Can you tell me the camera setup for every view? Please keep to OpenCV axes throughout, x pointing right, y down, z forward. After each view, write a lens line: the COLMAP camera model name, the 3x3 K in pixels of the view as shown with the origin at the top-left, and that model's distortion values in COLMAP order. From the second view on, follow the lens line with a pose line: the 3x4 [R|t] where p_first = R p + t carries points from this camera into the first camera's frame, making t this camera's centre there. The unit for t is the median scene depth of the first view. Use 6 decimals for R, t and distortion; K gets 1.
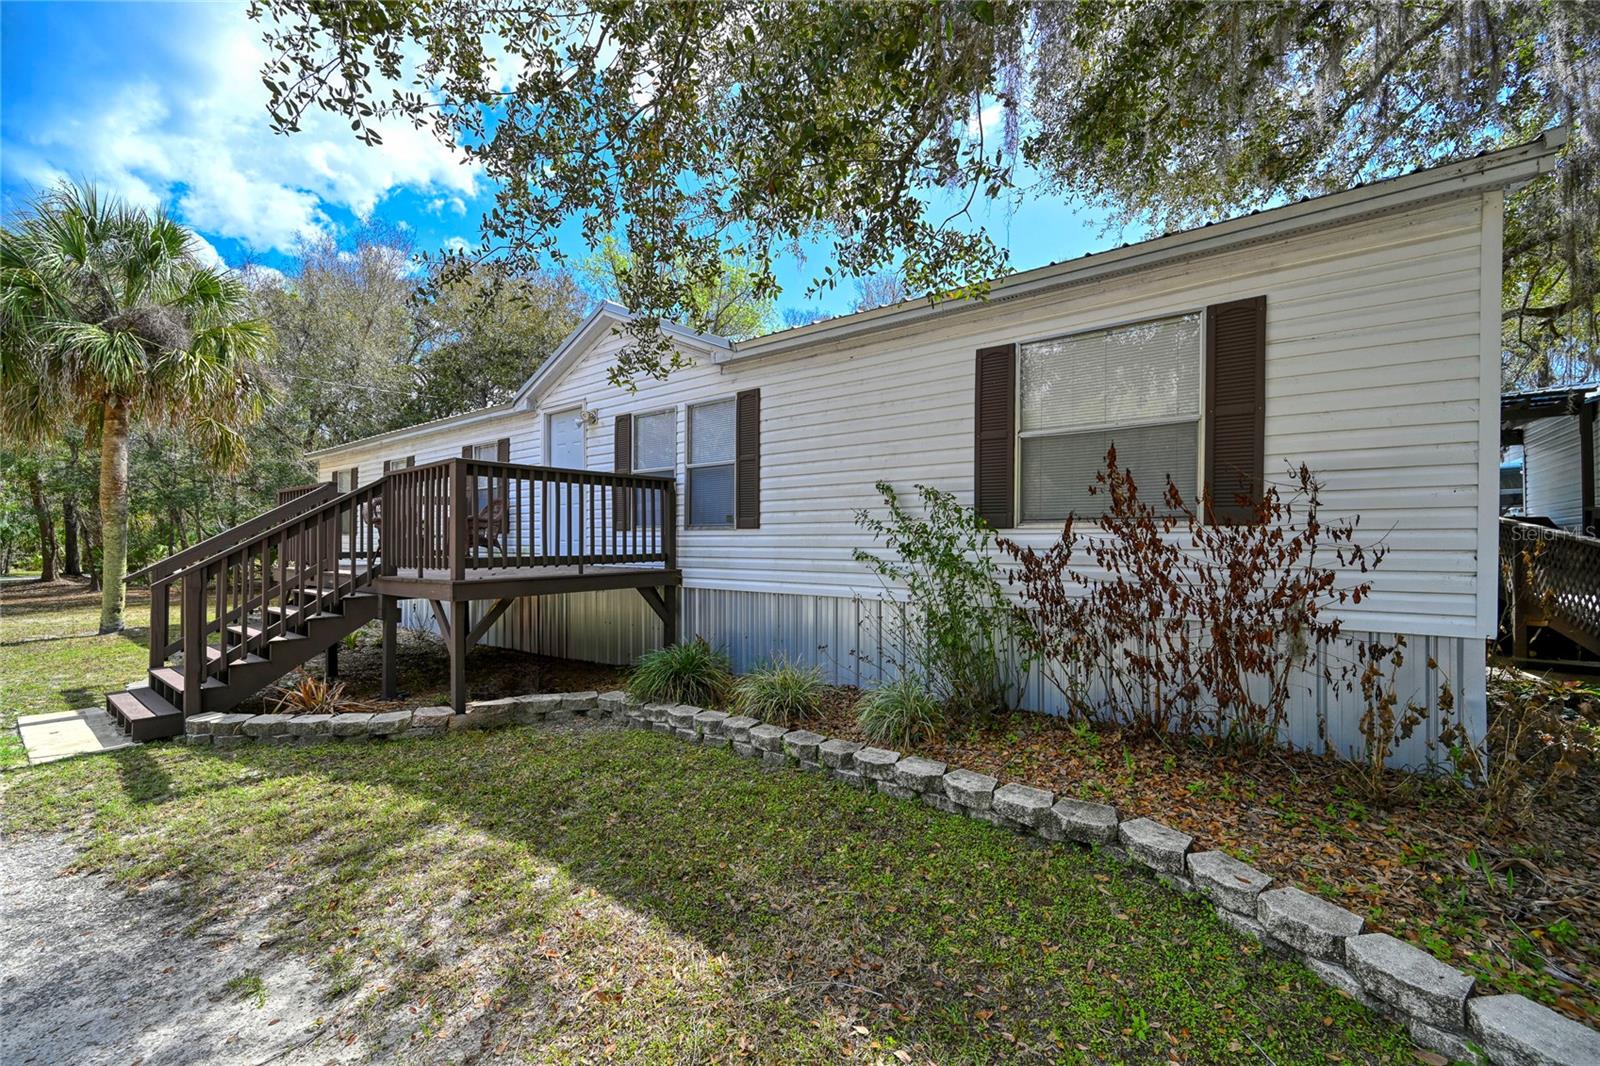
lens RADIAL K [[629.7, 0, 802.8], [0, 629.7, 534.3], [0, 0, 1]] dist [-0.001166, -0.000093]
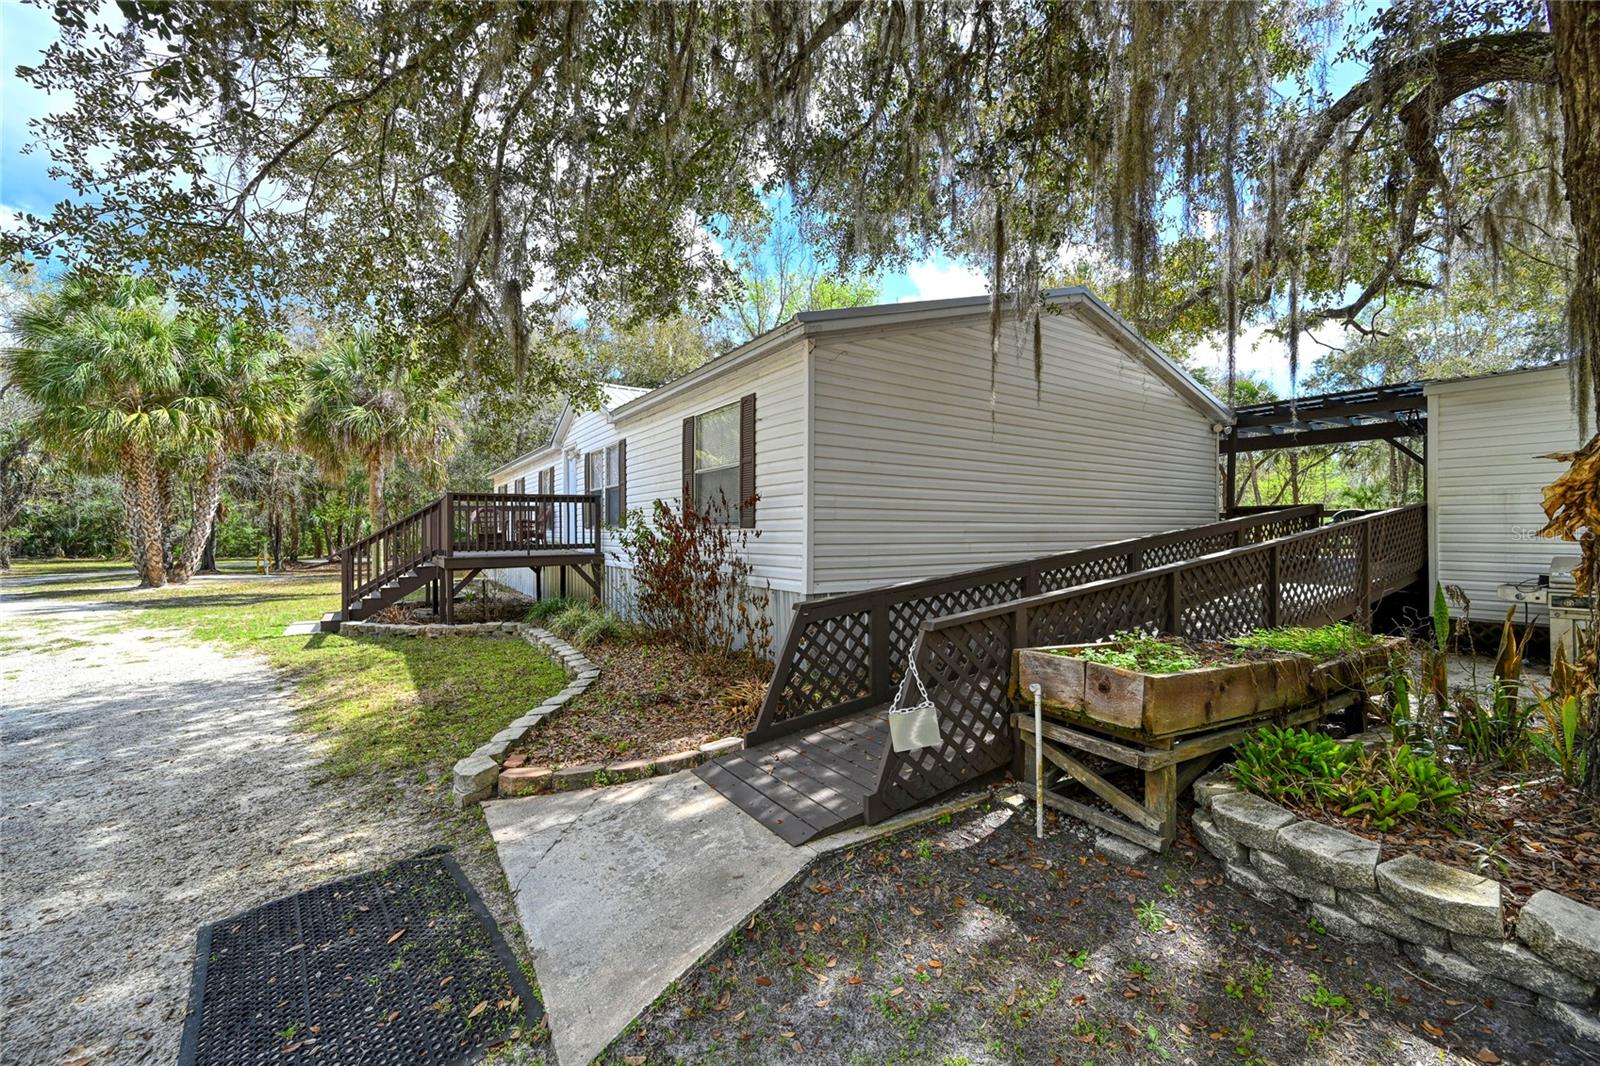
lens RADIAL K [[629.7, 0, 799.1], [0, 629.7, 532.5], [0, 0, 1]] dist [-0.001166, -0.000093]
pose [[0.944063, 0.000764, -0.329765, 0.773845], [0.003925, 0.999900, 0.013553, -0.015728], [0.329743, -0.014089, 0.943966, -0.308613]]
